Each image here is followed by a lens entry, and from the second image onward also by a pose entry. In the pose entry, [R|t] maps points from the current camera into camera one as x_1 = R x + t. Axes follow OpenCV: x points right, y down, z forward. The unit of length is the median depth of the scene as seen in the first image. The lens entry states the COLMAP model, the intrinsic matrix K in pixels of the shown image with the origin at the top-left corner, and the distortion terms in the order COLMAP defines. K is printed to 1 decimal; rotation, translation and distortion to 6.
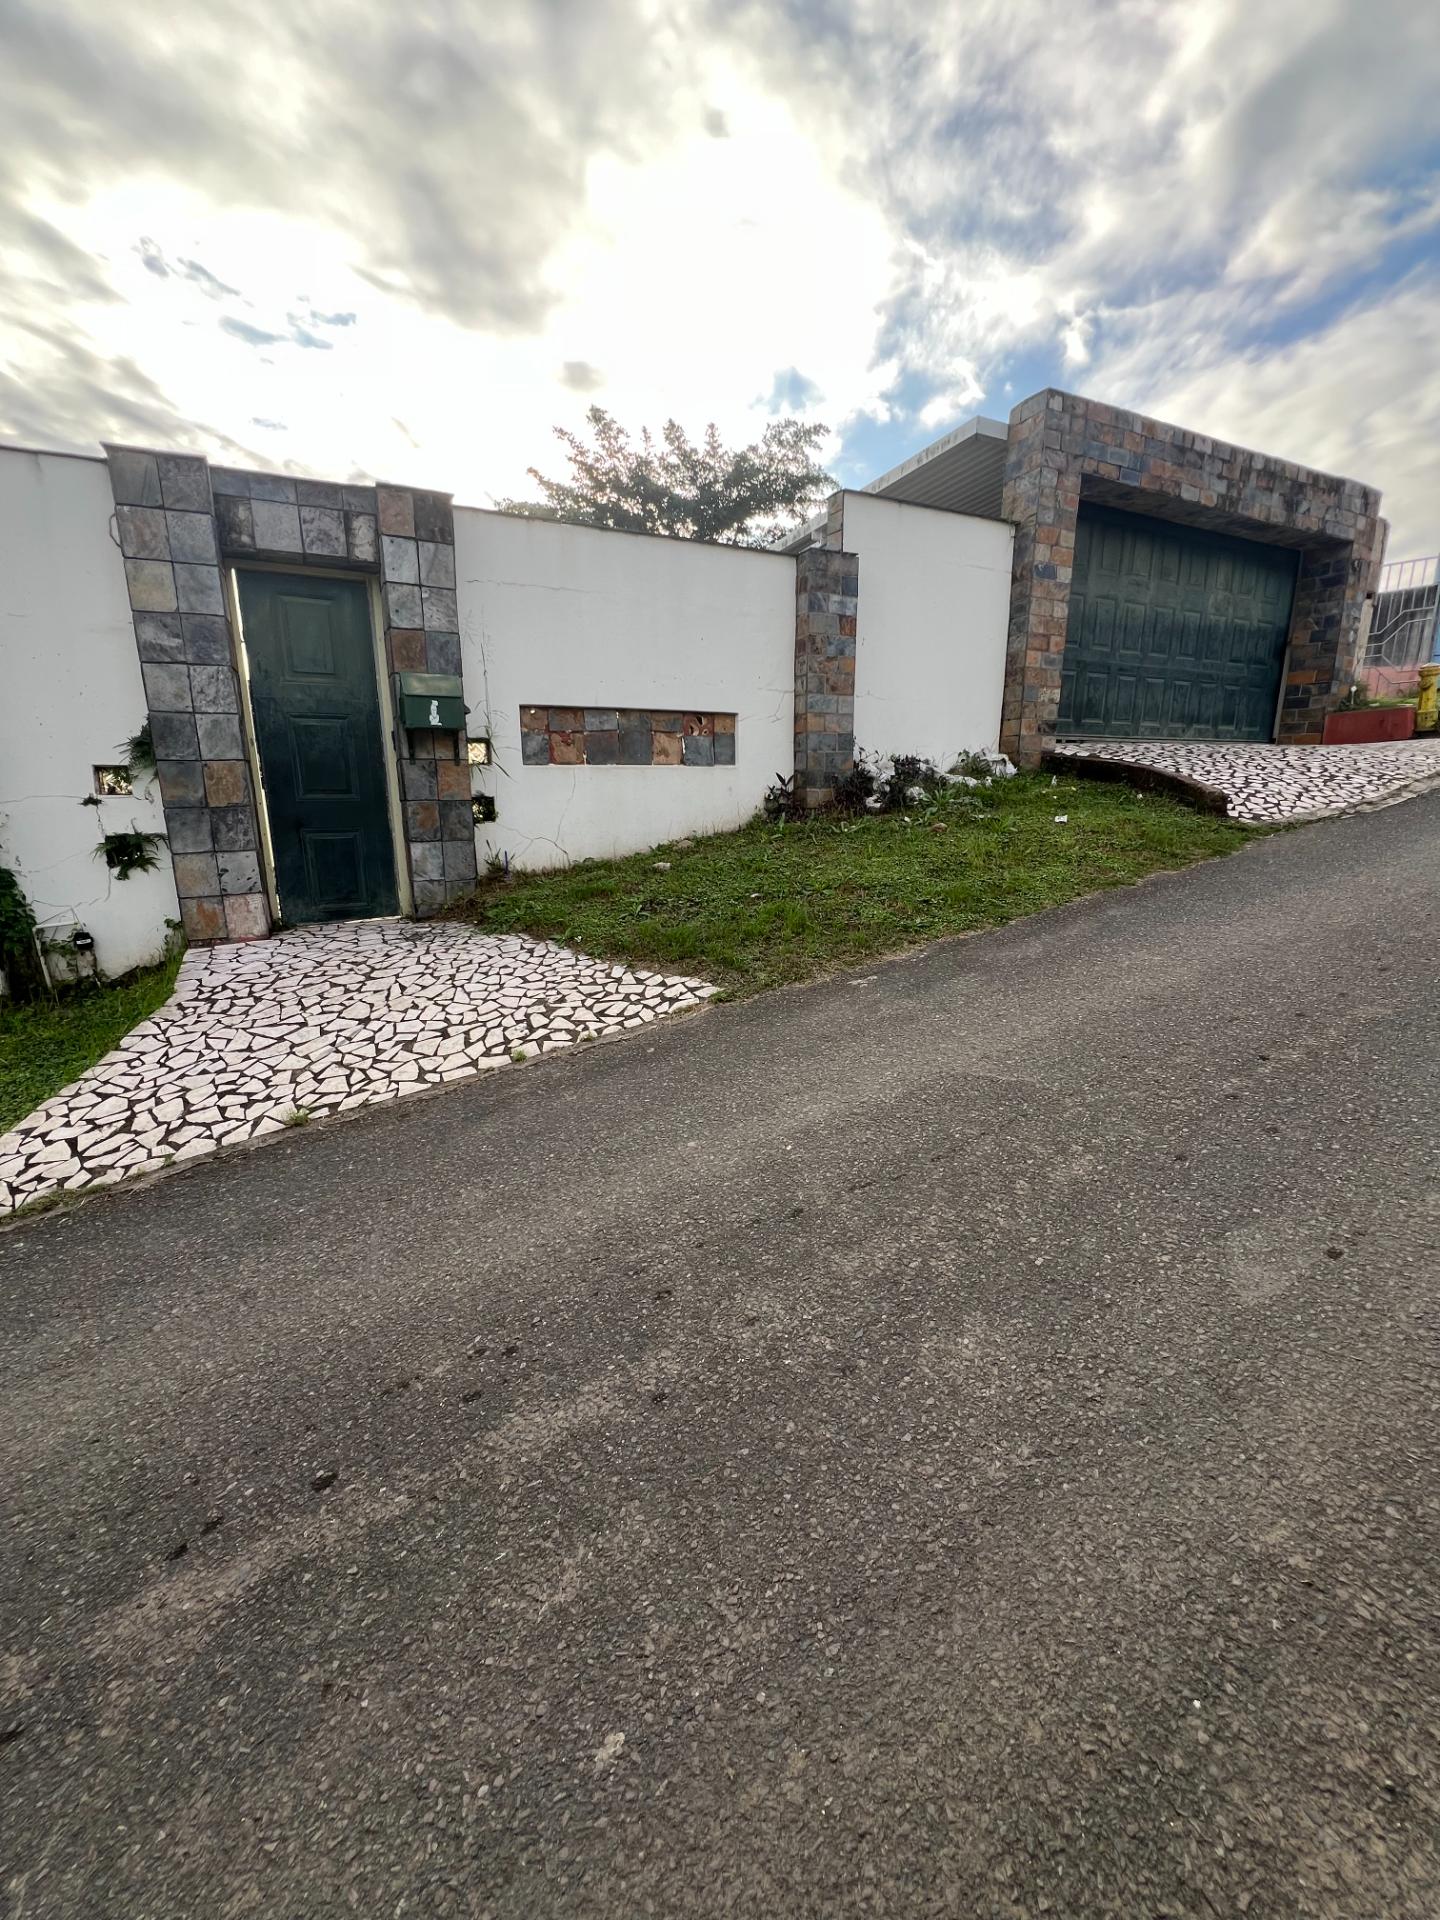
lens RADIAL K [[772.1, 0, 725.6], [0, 772.1, 960.8], [0, 0, 1]] dist [-0.000318, 0.000484]
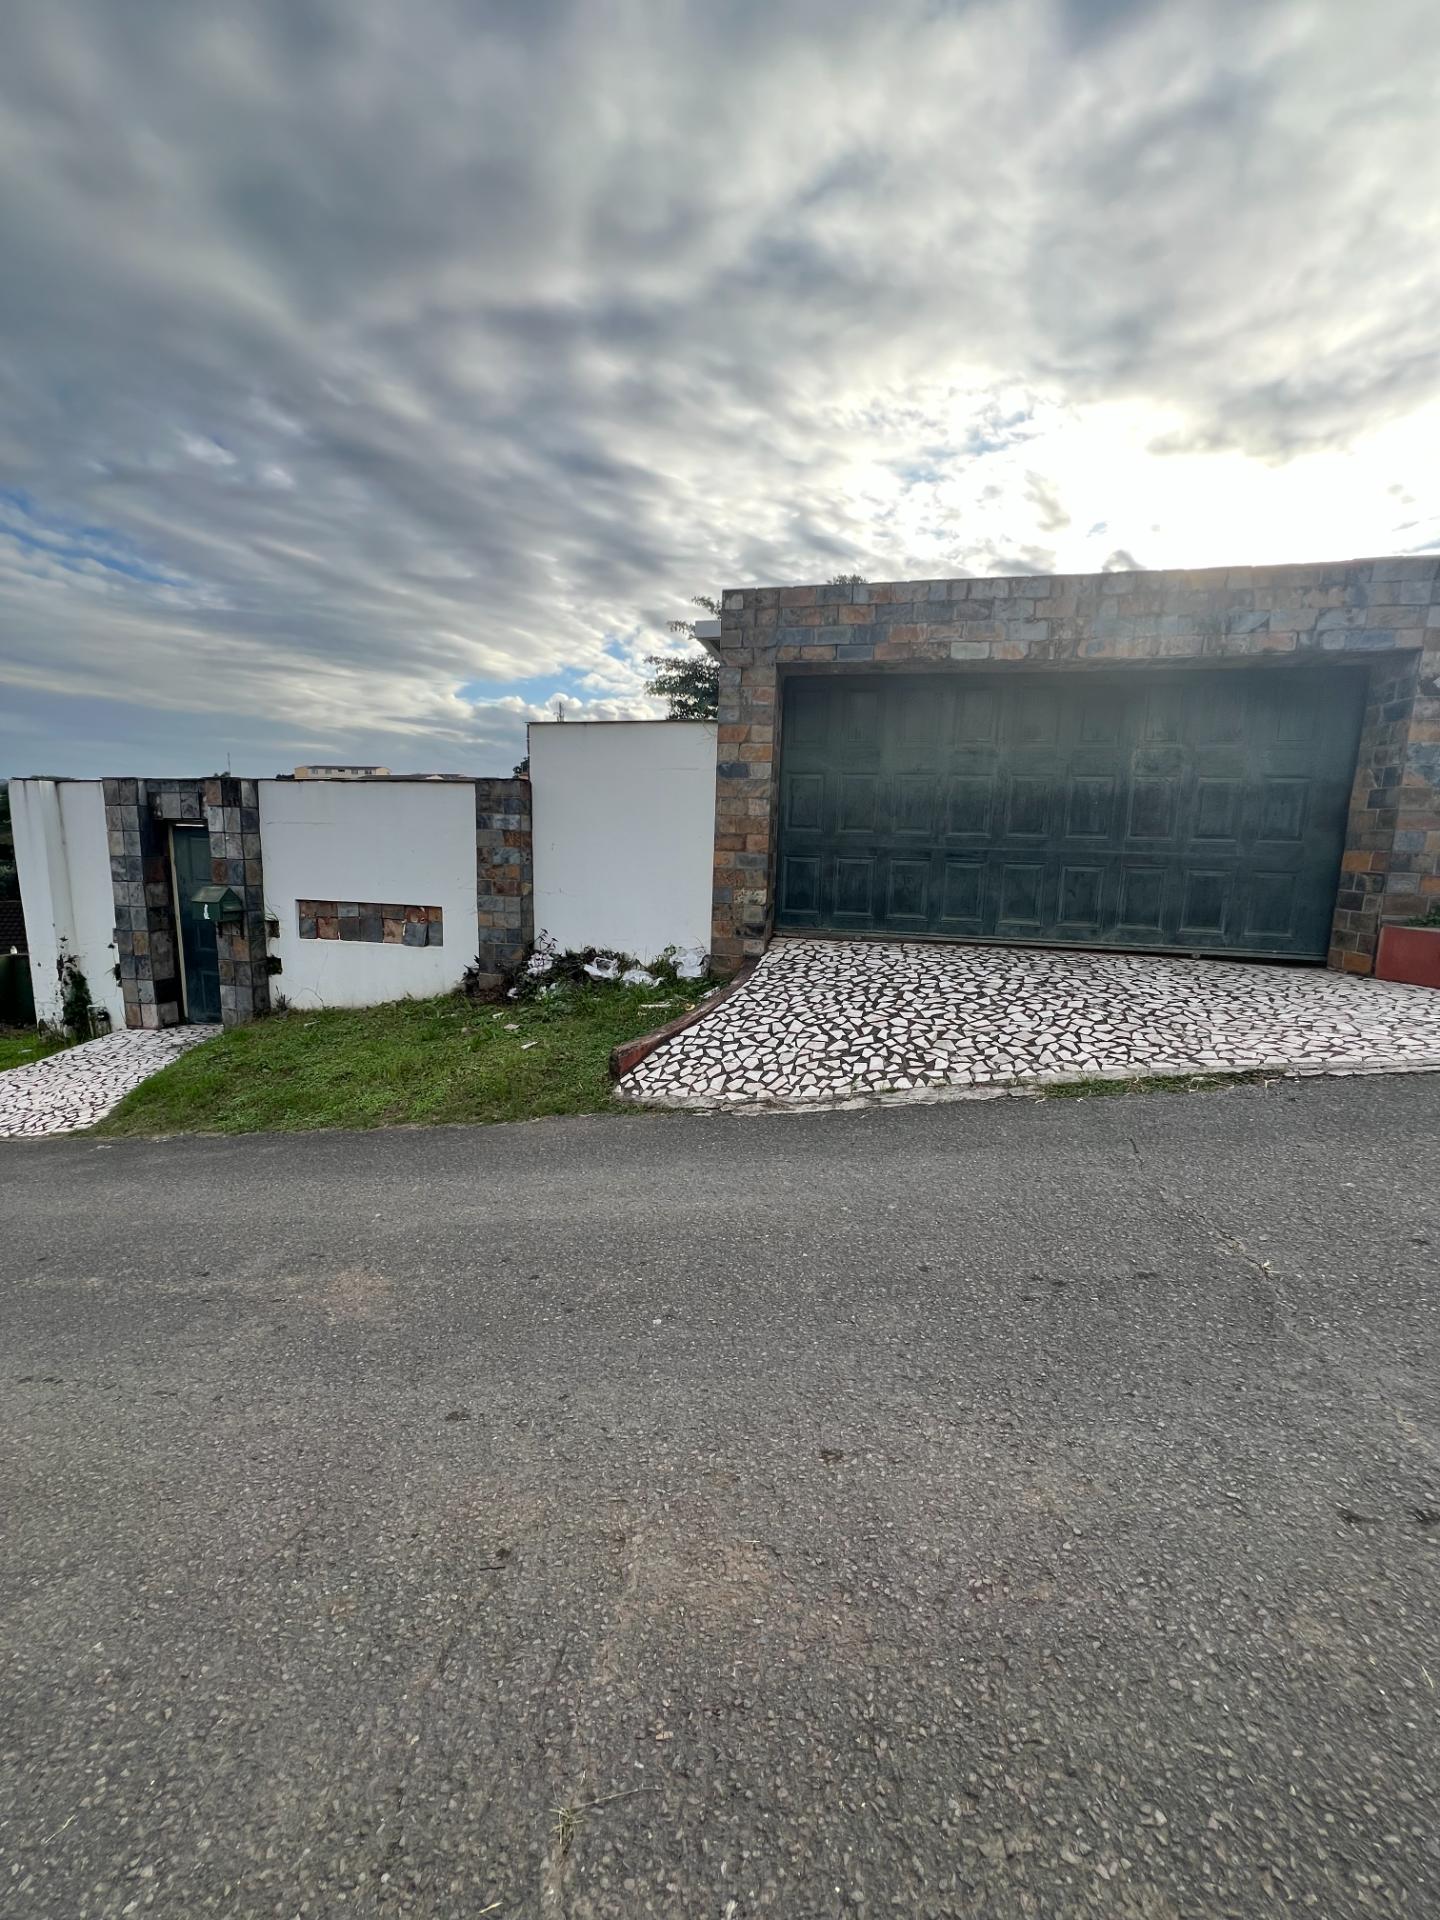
lens RADIAL K [[772.1, 0, 725.6], [0, 772.1, 960.8], [0, 0, 1]] dist [-0.000318, 0.000484]
pose [[0.763954, 0.124344, -0.633177, 1.151747], [-0.170410, 0.985299, -0.012112, -0.297362], [0.622362, 0.117152, 0.773912, 0.337010]]
